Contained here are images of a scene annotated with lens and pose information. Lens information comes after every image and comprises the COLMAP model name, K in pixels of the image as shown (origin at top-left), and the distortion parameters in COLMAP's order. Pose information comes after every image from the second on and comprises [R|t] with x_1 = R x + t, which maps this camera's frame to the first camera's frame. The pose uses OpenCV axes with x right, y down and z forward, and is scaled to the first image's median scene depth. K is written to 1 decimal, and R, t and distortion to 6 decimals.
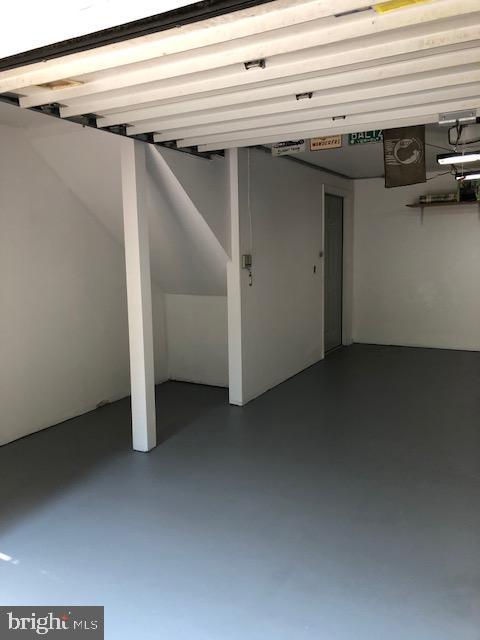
lens RADIAL K [[531.3, 0, 240.0], [0, 531.3, 320.0], [0, 0, 1]] dist [0.006921, -0.002553]
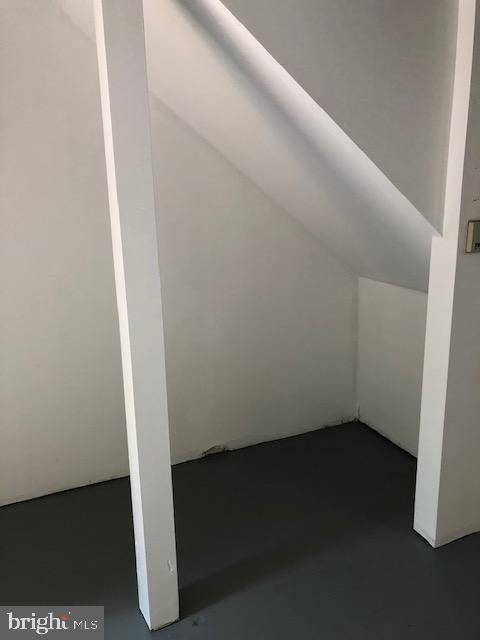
lens RADIAL K [[531.3, 0, 240.0], [0, 531.3, 320.0], [0, 0, 1]] dist [0.006921, -0.002553]
pose [[0.800830, 0.148662, -0.580147, 0.107407], [-0.075114, 0.985985, 0.148971, -0.091693], [0.594162, -0.075723, 0.800773, 0.545284]]
